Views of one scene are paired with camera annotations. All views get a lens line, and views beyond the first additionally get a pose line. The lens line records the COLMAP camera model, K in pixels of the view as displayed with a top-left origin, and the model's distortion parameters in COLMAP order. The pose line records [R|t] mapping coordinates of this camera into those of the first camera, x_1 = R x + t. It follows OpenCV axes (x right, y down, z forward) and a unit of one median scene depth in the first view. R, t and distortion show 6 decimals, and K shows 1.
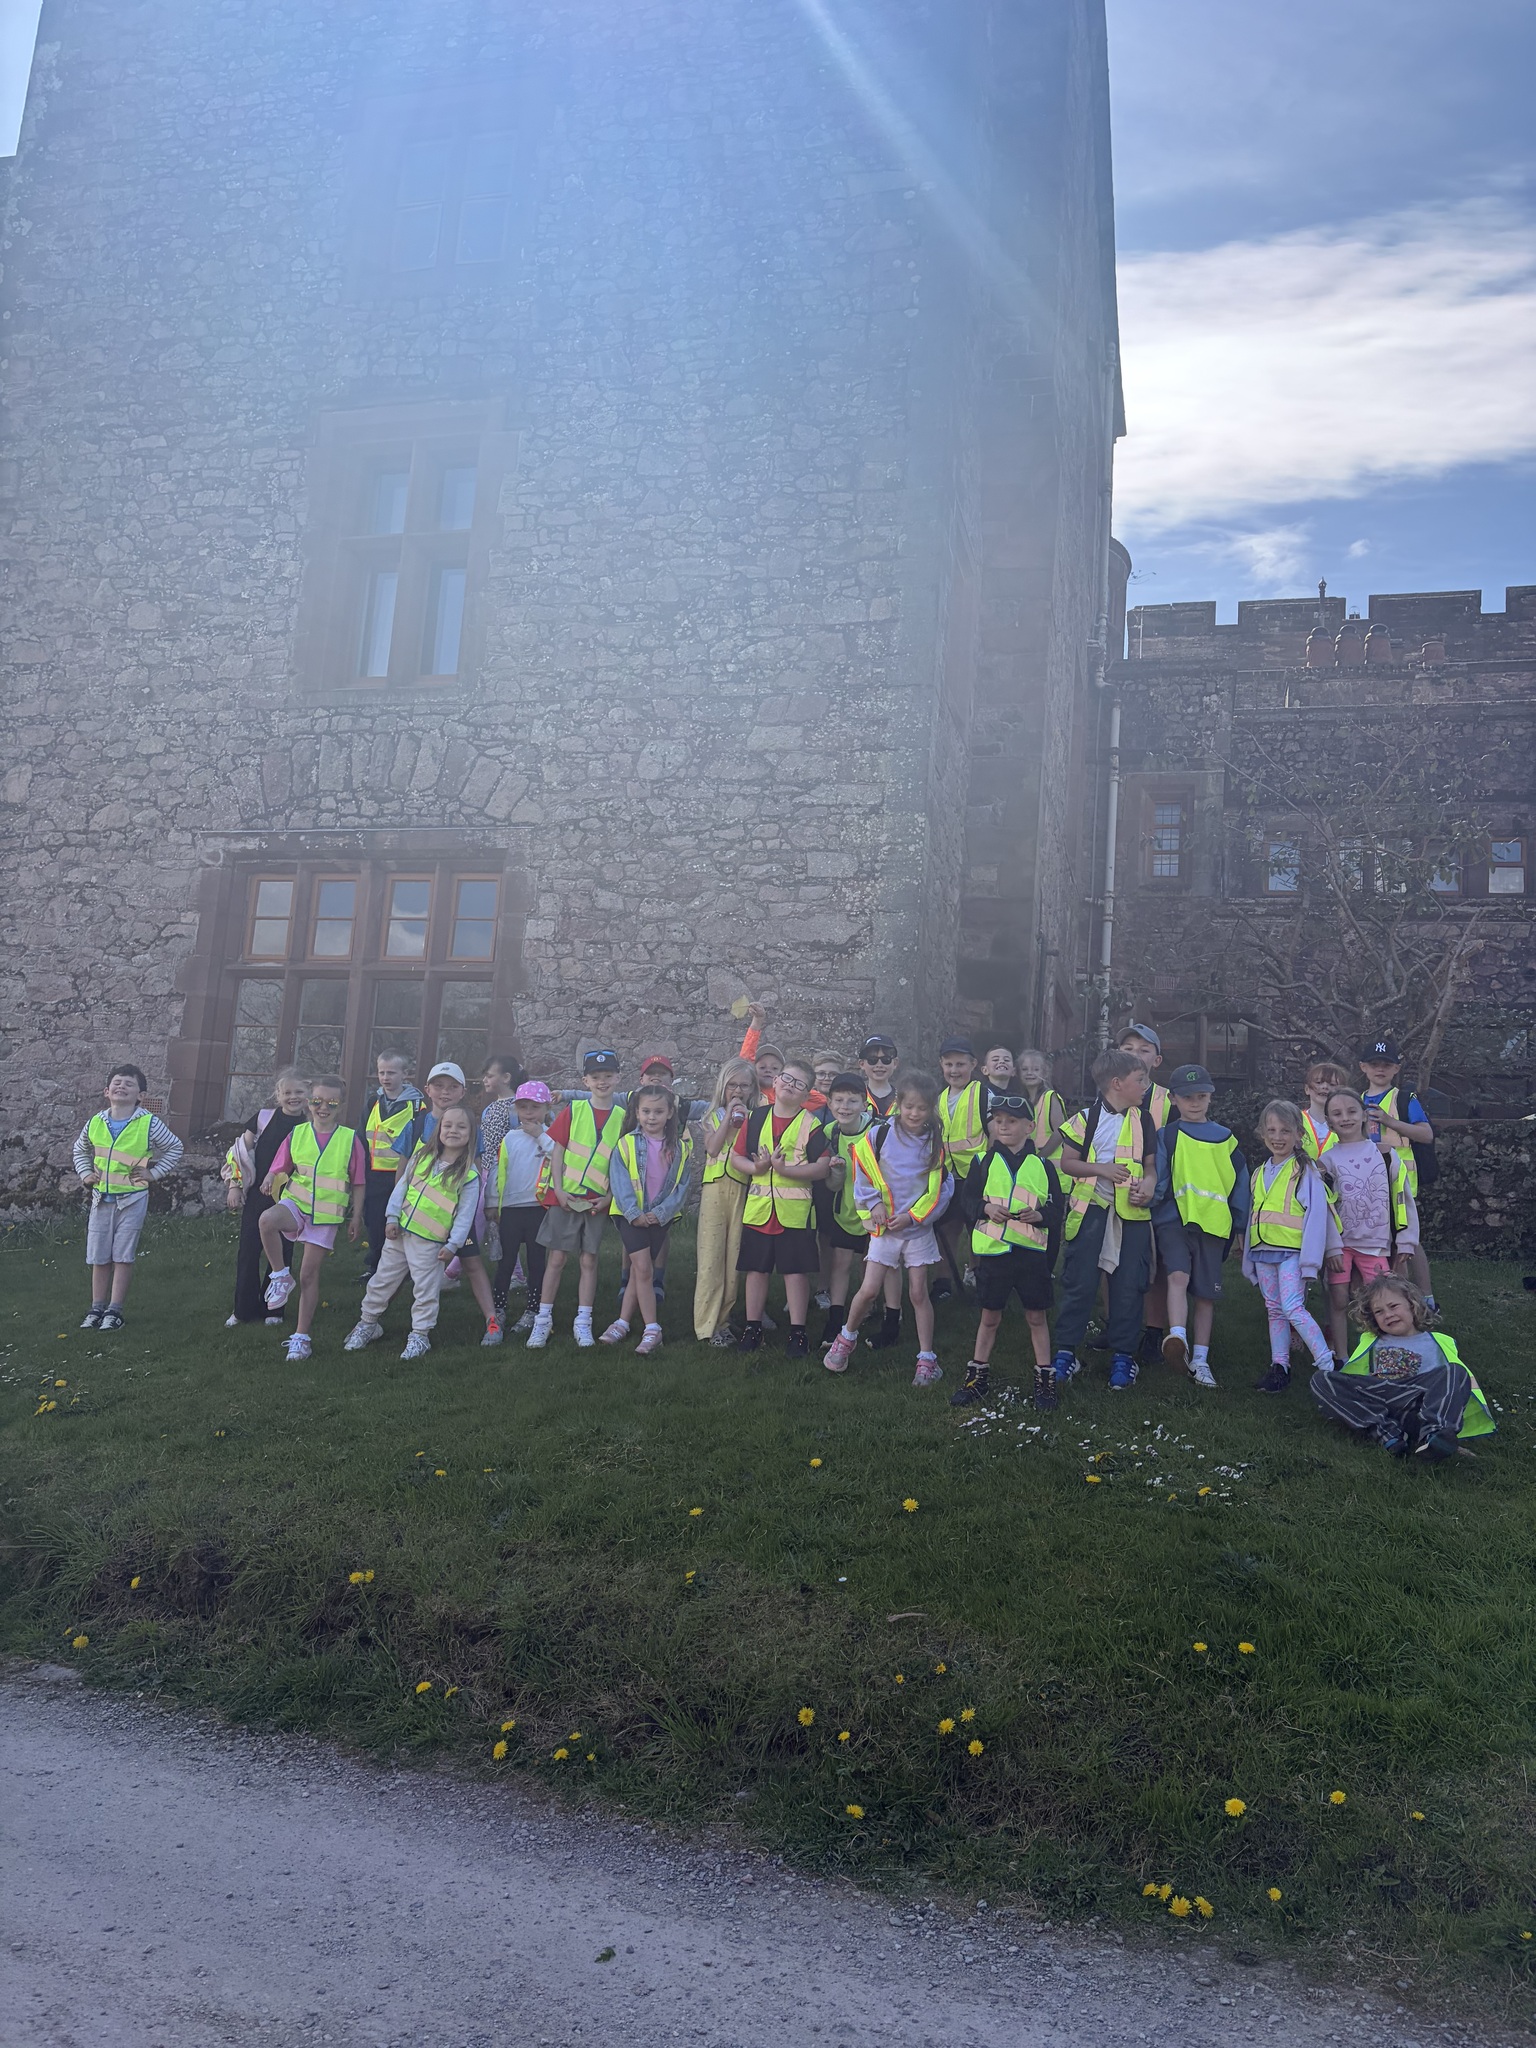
lens RADIAL K [[1511.1, 0, 756.3], [0, 1511.1, 1035.1], [0, 0, 1]] dist [0.056394, -0.068449]
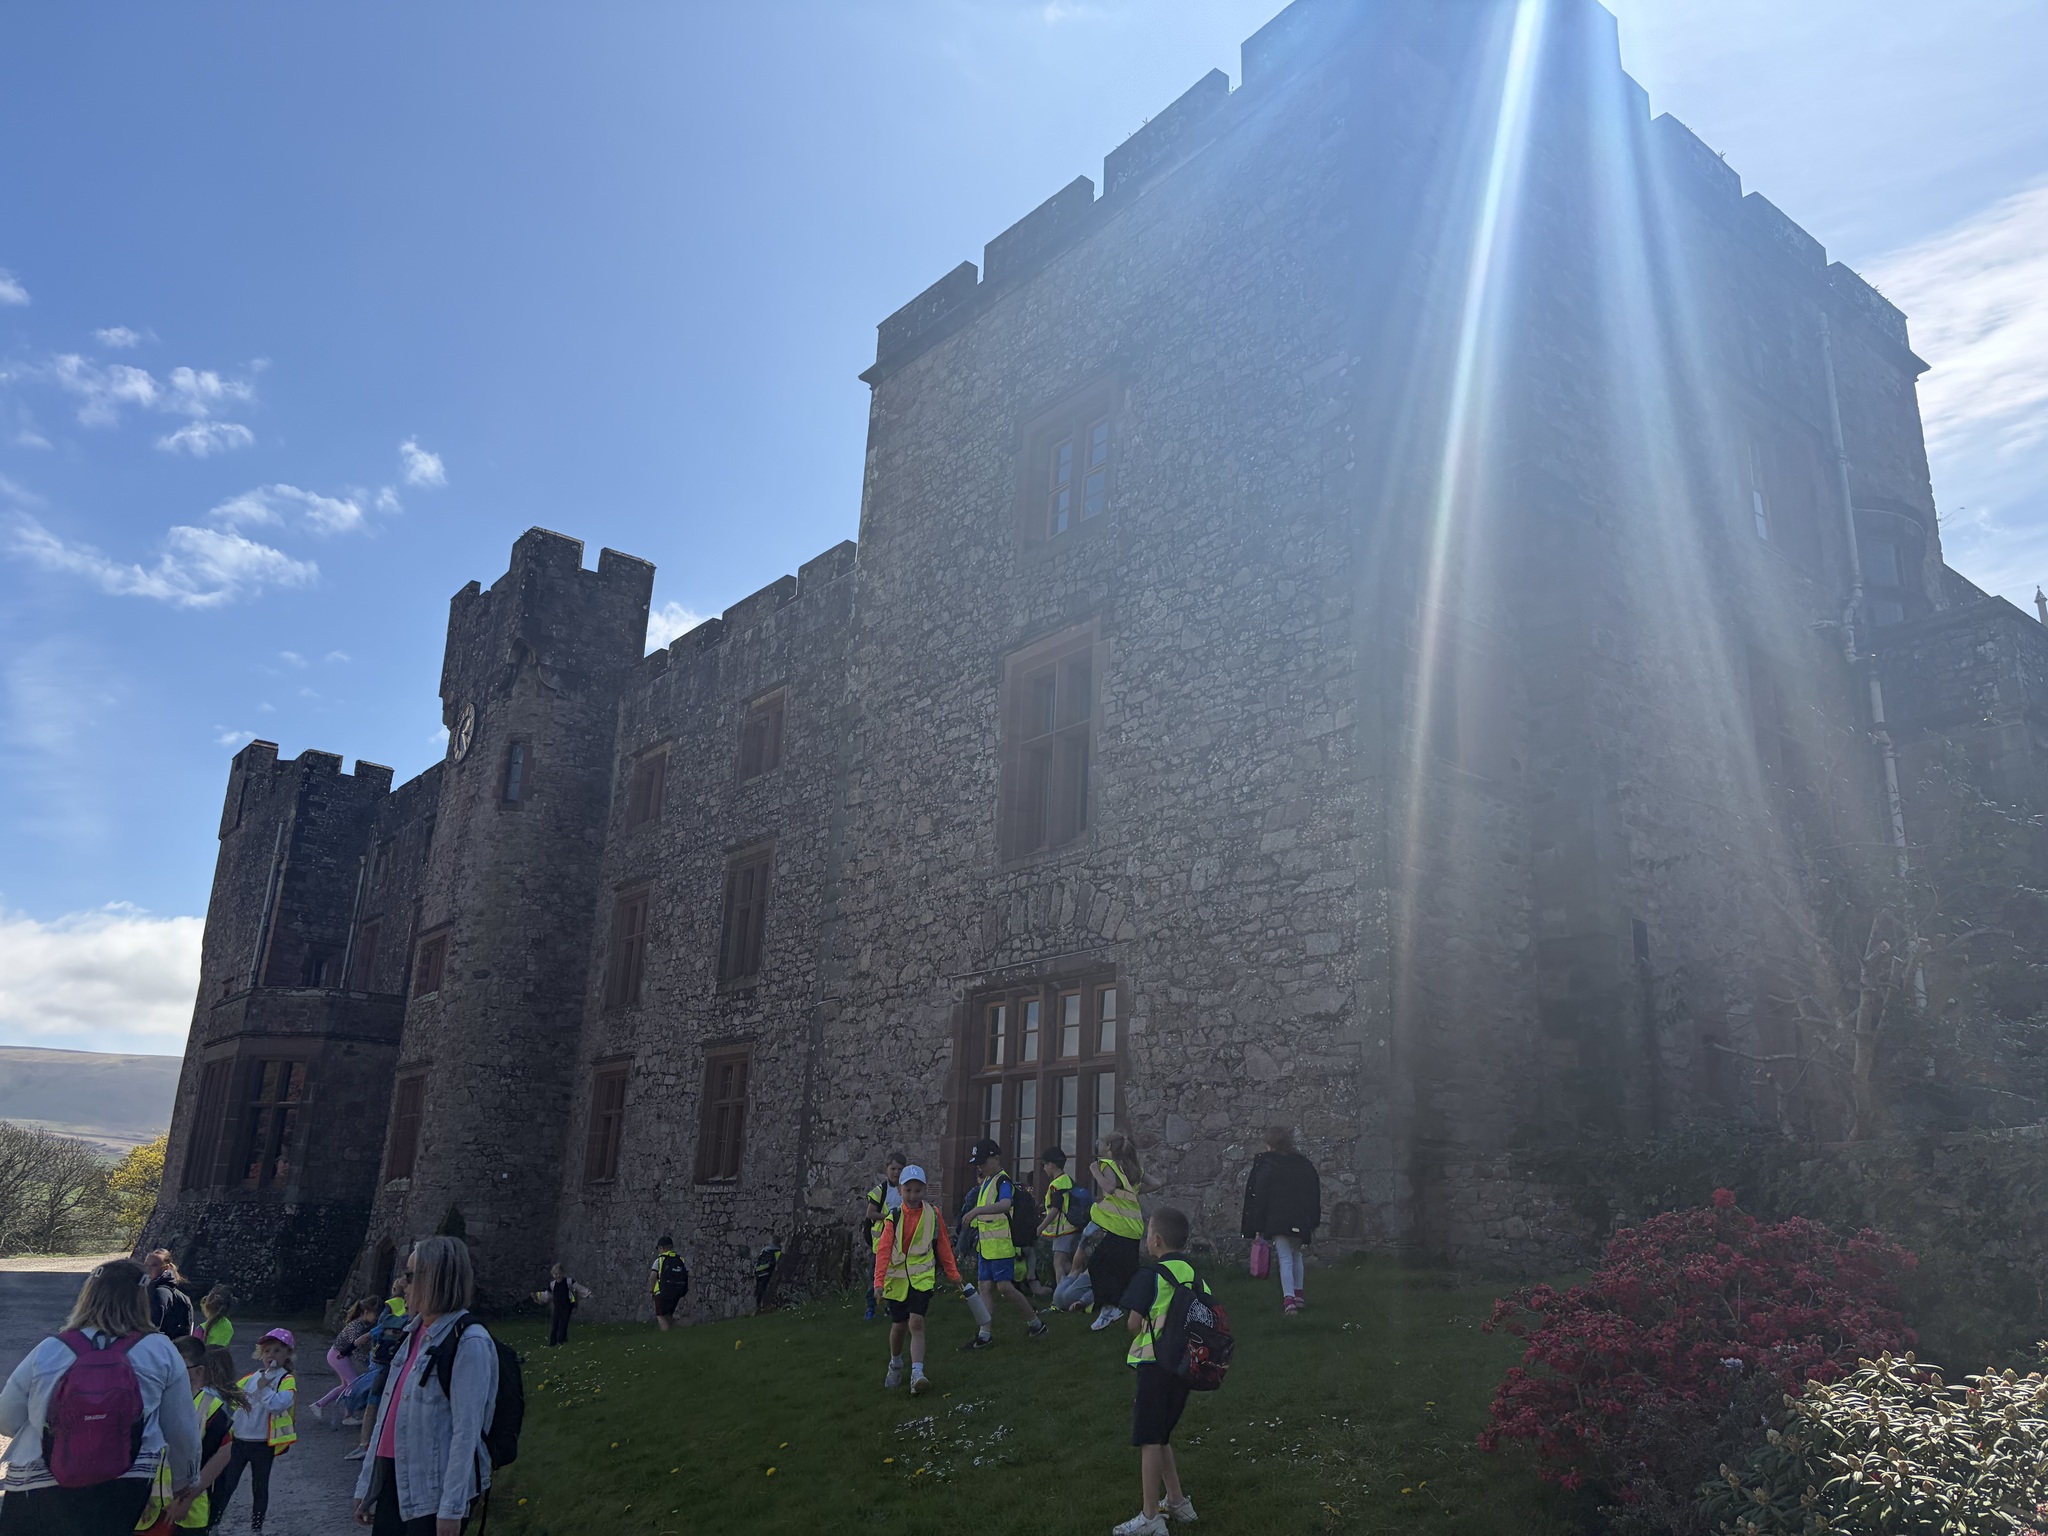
lens RADIAL K [[1511.1, 0, 1041.0], [0, 1511.1, 785.3], [0, 0, 1]] dist [0.056394, -0.068449]
pose [[0.807106, -0.202281, -0.554673, 0.496326], [0.095896, 0.971915, -0.214906, -0.002770], [0.582567, 0.120261, 0.803837, -0.058092]]
